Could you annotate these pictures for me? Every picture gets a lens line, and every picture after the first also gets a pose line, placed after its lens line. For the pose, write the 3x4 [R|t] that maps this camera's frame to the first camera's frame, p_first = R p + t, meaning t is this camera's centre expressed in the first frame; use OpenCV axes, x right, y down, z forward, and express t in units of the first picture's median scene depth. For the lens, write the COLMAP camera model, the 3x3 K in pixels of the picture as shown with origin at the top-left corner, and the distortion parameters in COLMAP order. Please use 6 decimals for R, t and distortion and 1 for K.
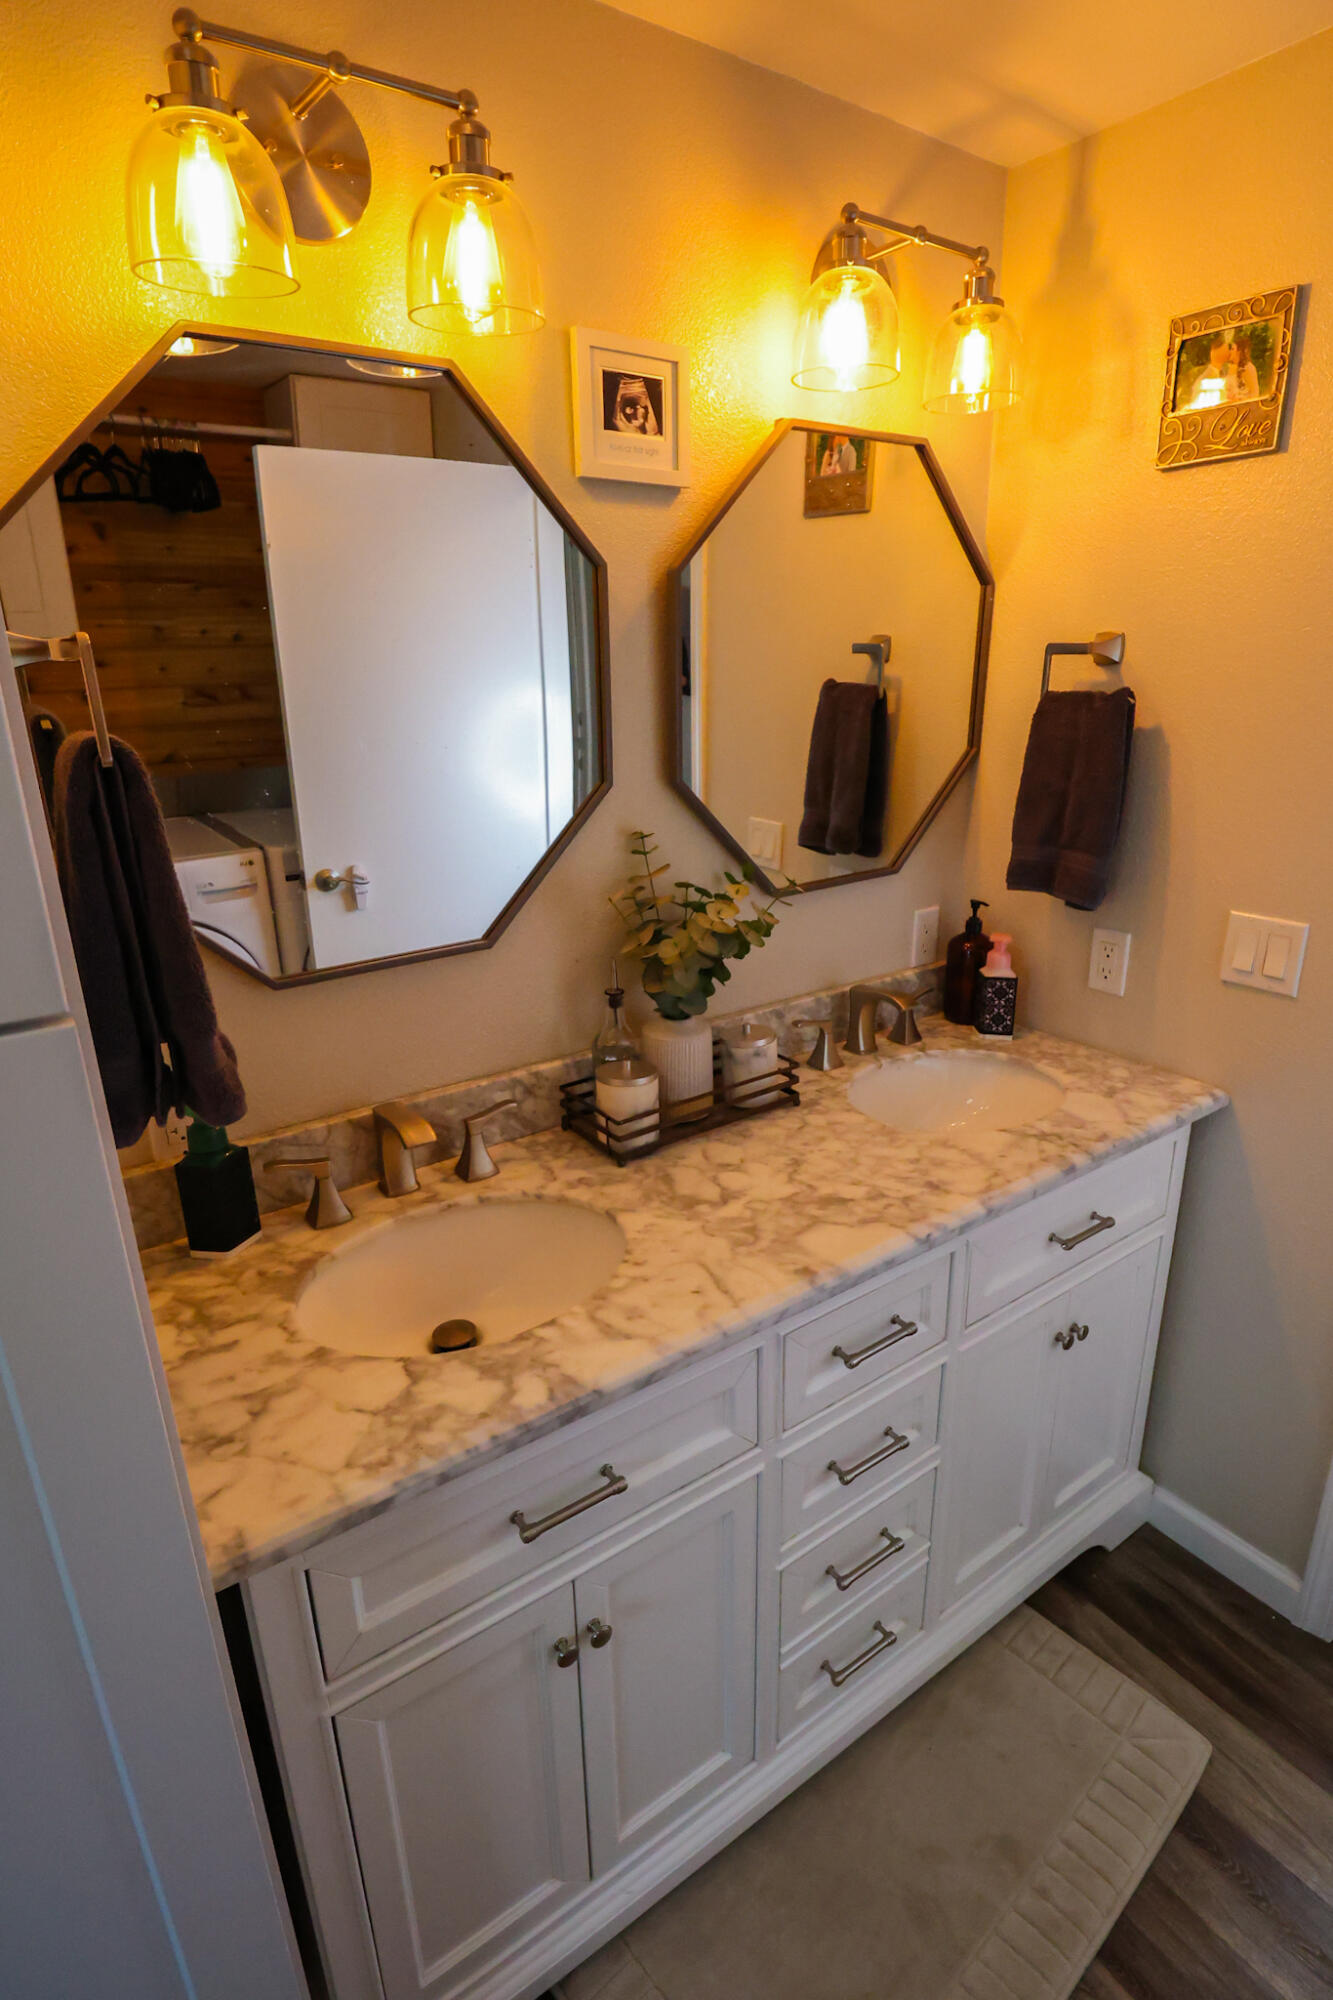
lens RADIAL K [[1016.9, 0, 668.3], [0, 1016.9, 994.4], [0, 0, 1]] dist [-0.007480, -0.001719]
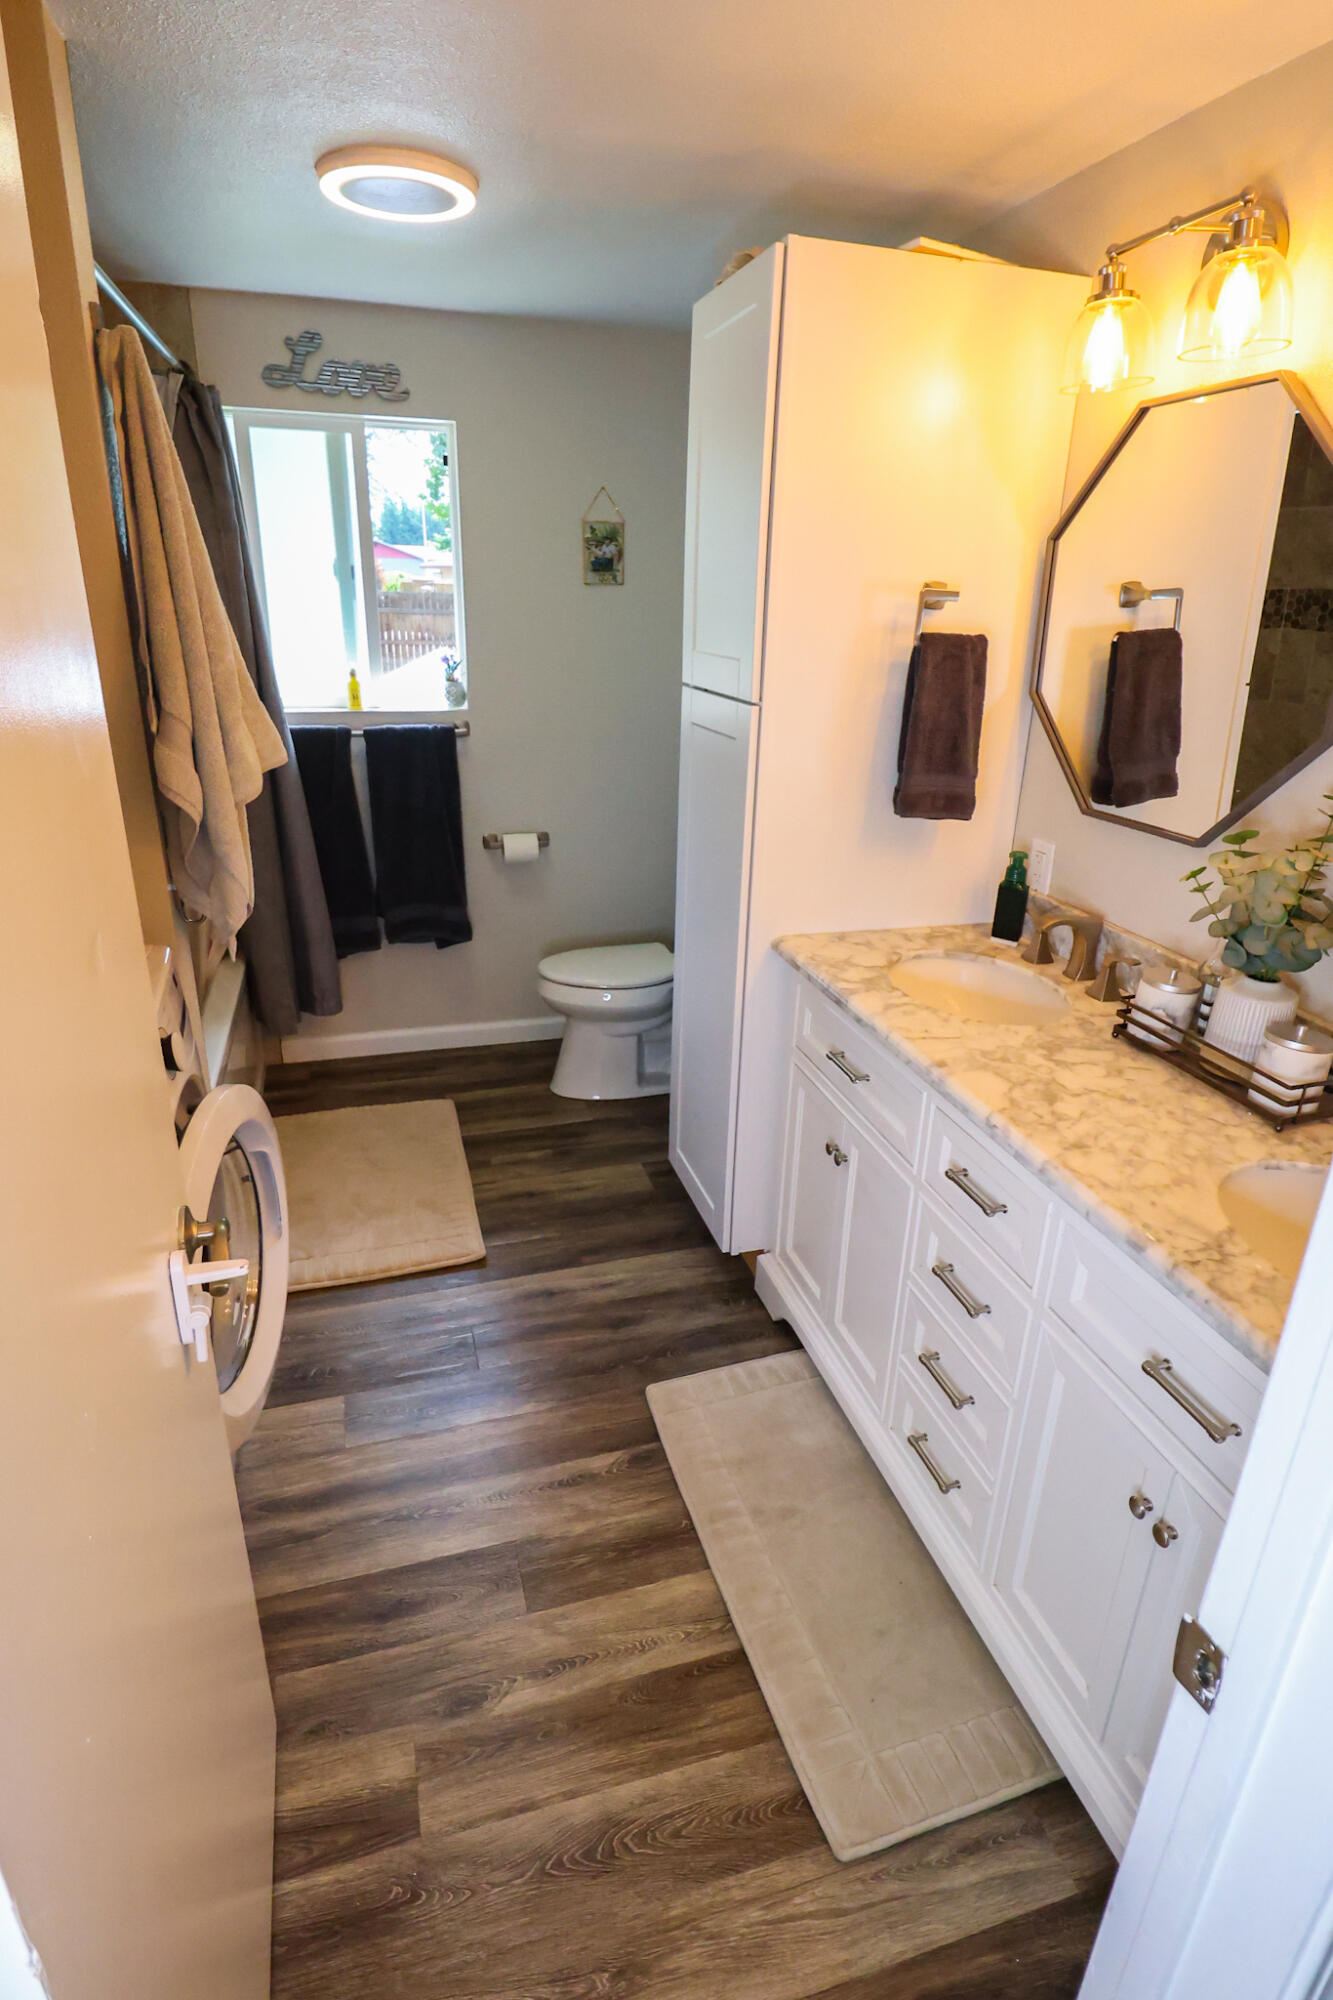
lens RADIAL K [[1016.9, 0, 668.2], [0, 1016.9, 999.7], [0, 0, 1]] dist [-0.007480, -0.001719]
pose [[-0.330642, 0.353275, -0.875141, 1.276463], [-0.311006, 0.834711, 0.454458, -0.273569], [0.891039, 0.422437, -0.166120, 0.778220]]
